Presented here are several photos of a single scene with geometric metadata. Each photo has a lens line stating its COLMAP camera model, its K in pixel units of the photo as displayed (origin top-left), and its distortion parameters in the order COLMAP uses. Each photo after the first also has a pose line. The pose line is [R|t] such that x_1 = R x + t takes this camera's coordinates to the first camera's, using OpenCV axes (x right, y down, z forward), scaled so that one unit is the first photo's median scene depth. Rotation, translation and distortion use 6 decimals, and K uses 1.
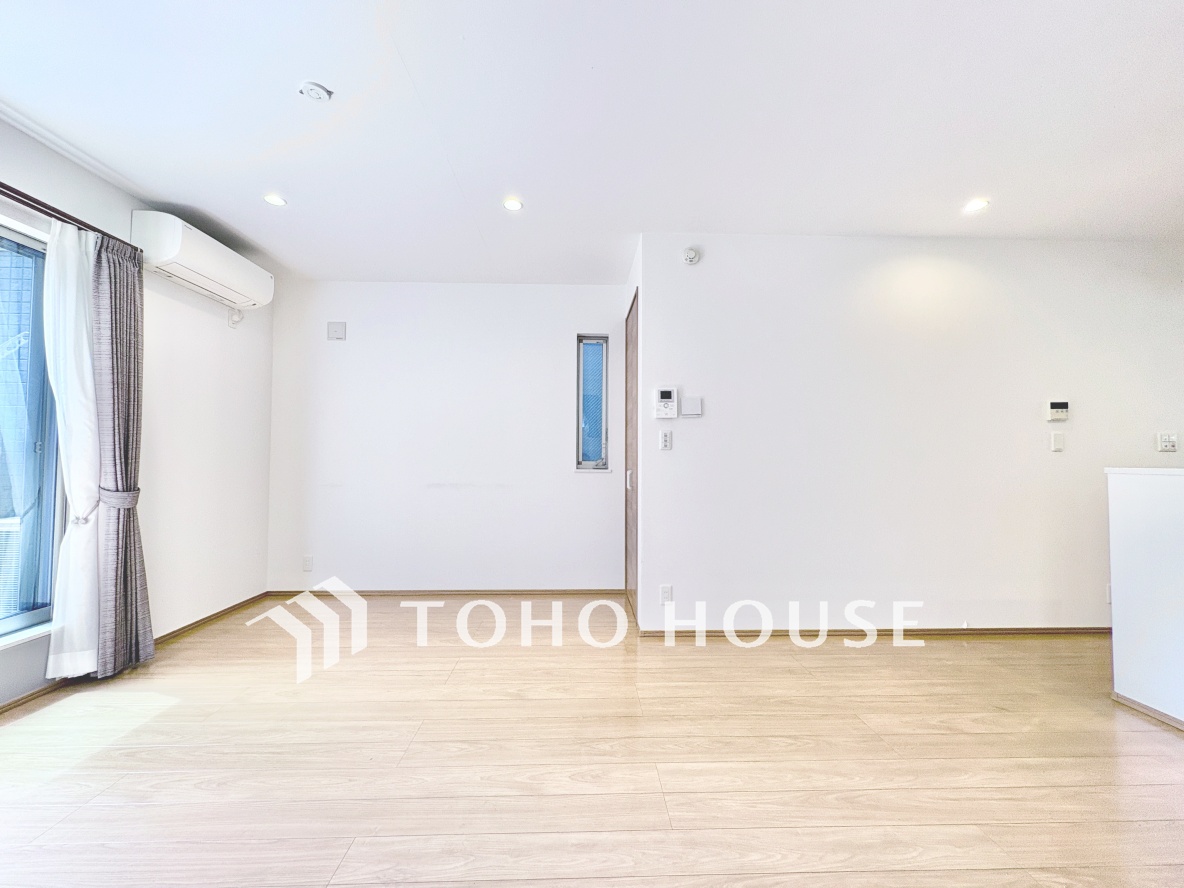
lens RADIAL K [[473.8, 0, 592.0], [0, 473.8, 444.0], [0, 0, 1]] dist [0.001517, -0.000425]
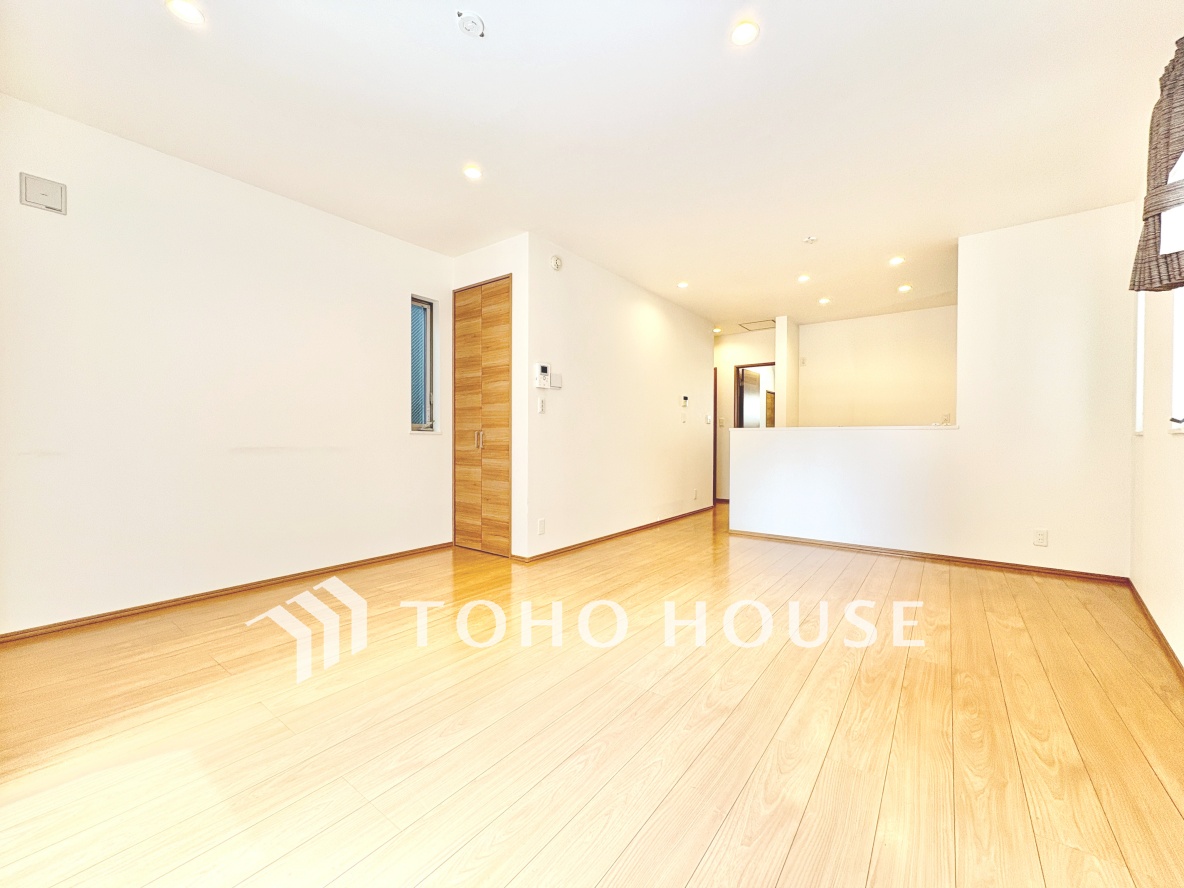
lens RADIAL K [[473.8, 0, 592.0], [0, 473.8, 444.0], [0, 0, 1]] dist [0.001517, -0.000425]
pose [[0.626208, -0.011116, 0.779577, -0.840049], [-0.024090, 0.999145, 0.033598, 0.054831], [-0.779284, -0.039819, 0.625405, 0.113114]]
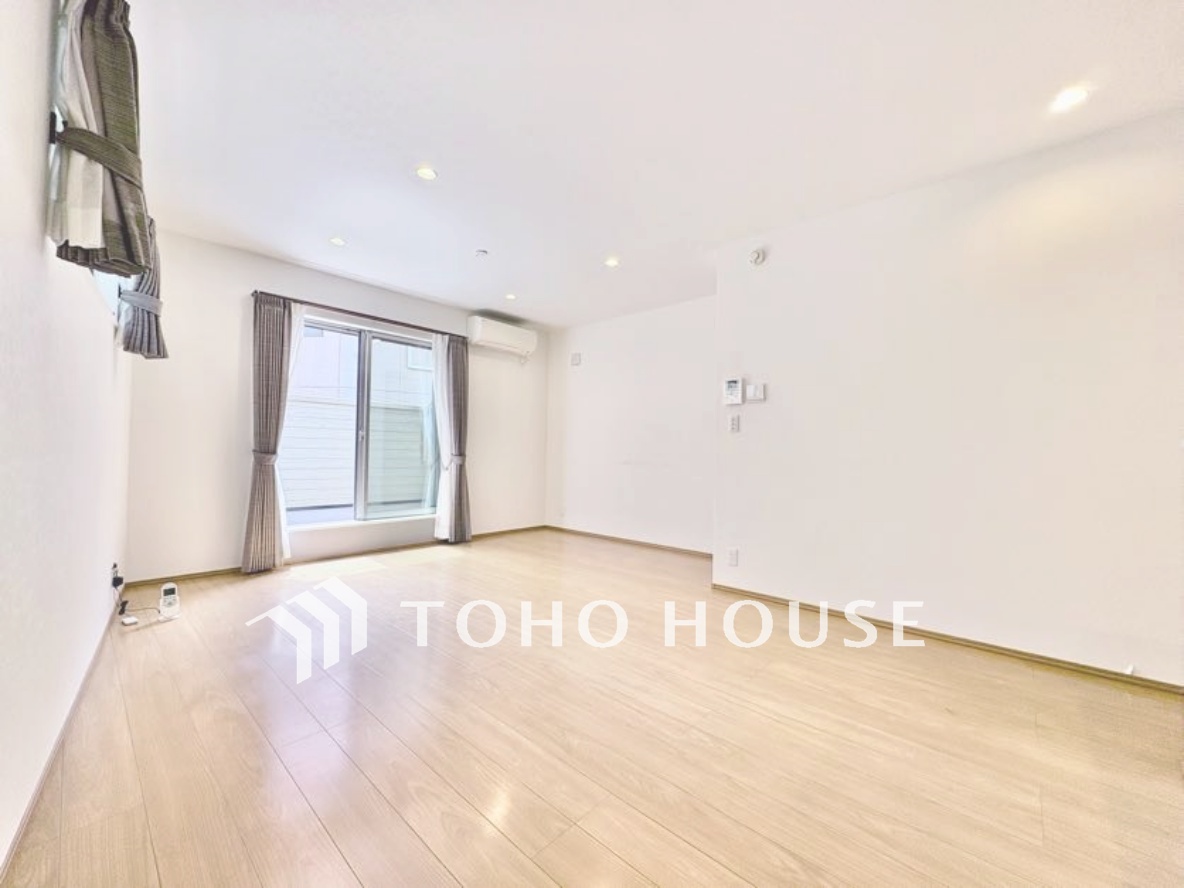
lens RADIAL K [[473.8, 0, 592.0], [0, 473.8, 444.0], [0, 0, 1]] dist [0.001517, -0.000425]
pose [[0.718238, -0.003129, -0.695790, 0.799100], [0.005258, 0.999986, 0.000931, 0.043262], [0.695777, -0.004327, 0.718245, -0.079298]]
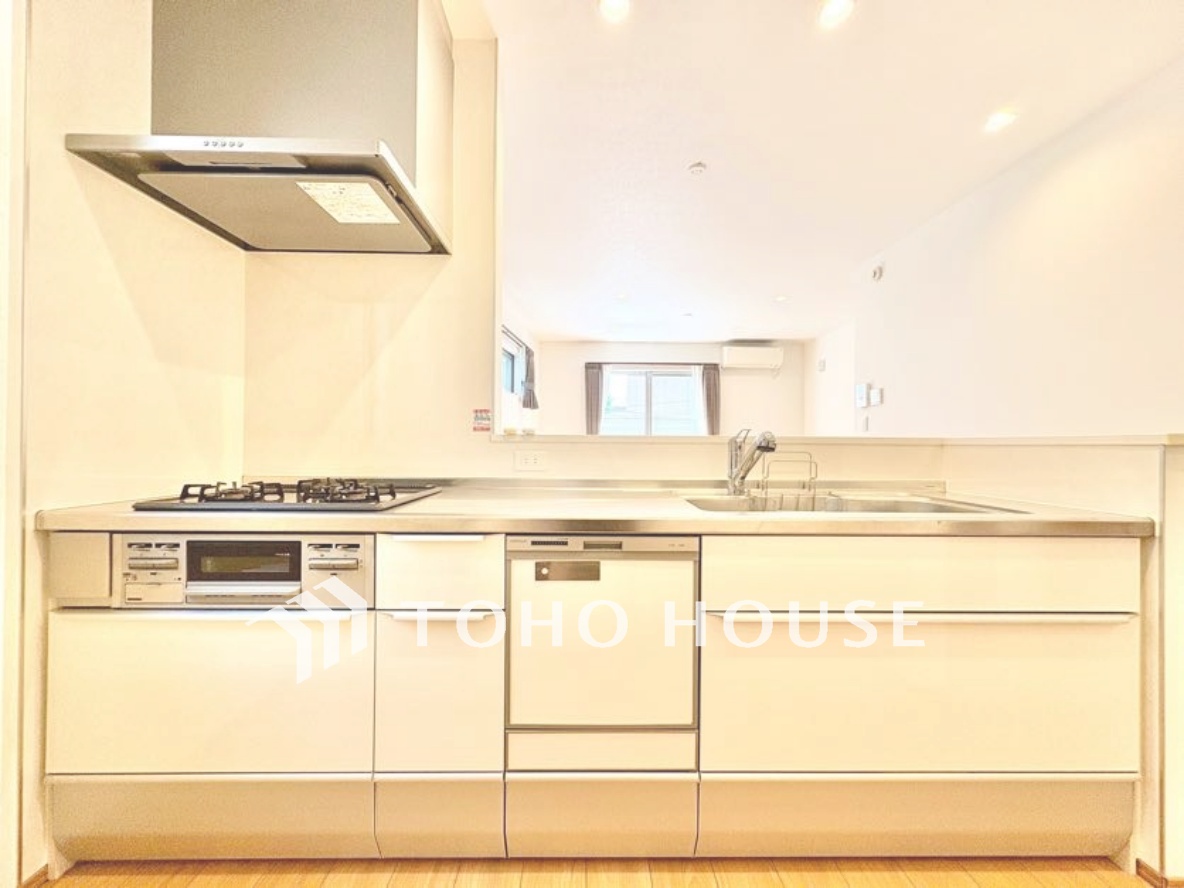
lens RADIAL K [[473.8, 0, 592.0], [0, 473.8, 444.0], [0, 0, 1]] dist [0.001517, -0.000425]
pose [[-0.013422, -0.007045, -0.999885, 1.655462], [0.022724, 0.999715, -0.007349, 0.043891], [0.999652, -0.022820, -0.013258, 0.297778]]
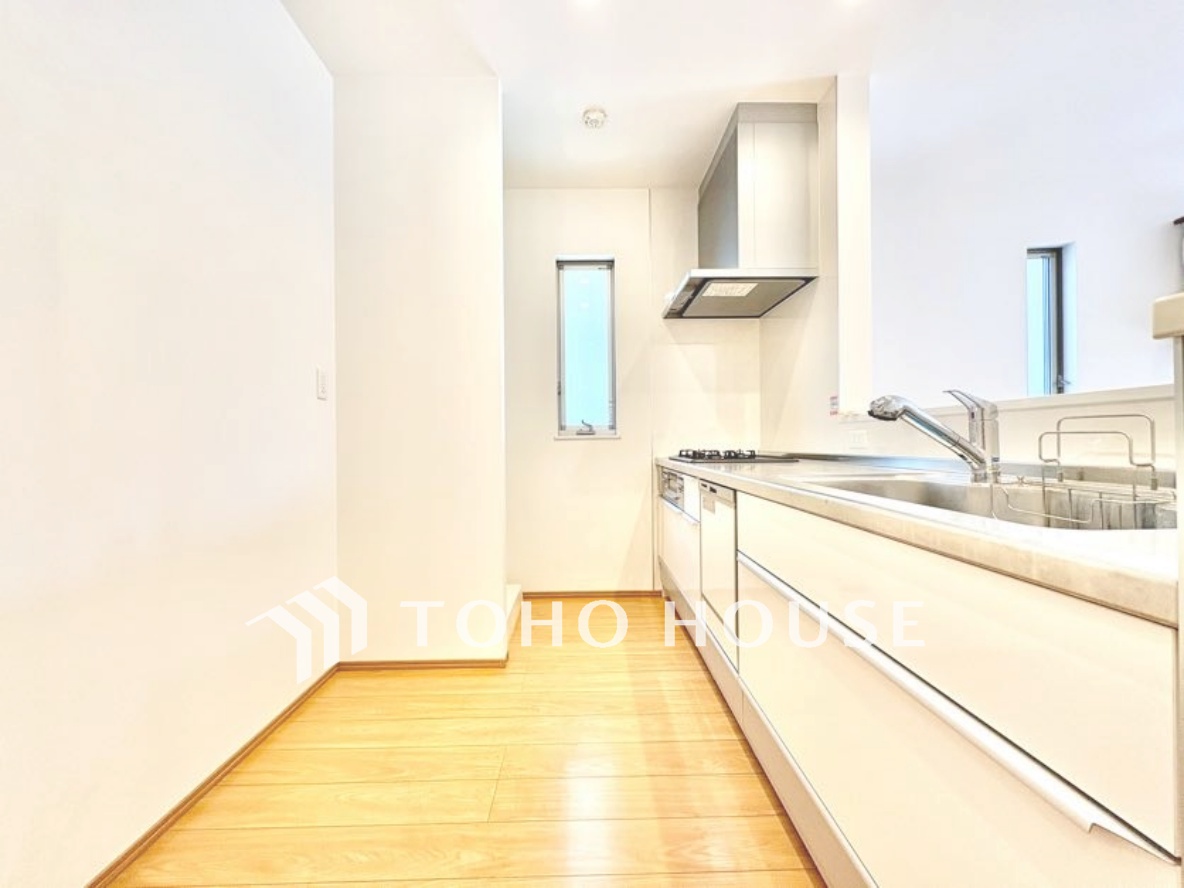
lens RADIAL K [[473.8, 0, 592.0], [0, 473.8, 444.0], [0, 0, 1]] dist [0.001517, -0.000425]
pose [[-0.999920, 0.005416, 0.011470, 1.383304], [0.005071, 0.999539, -0.029919, 0.087616], [-0.011627, -0.029858, -0.999487, 0.928961]]
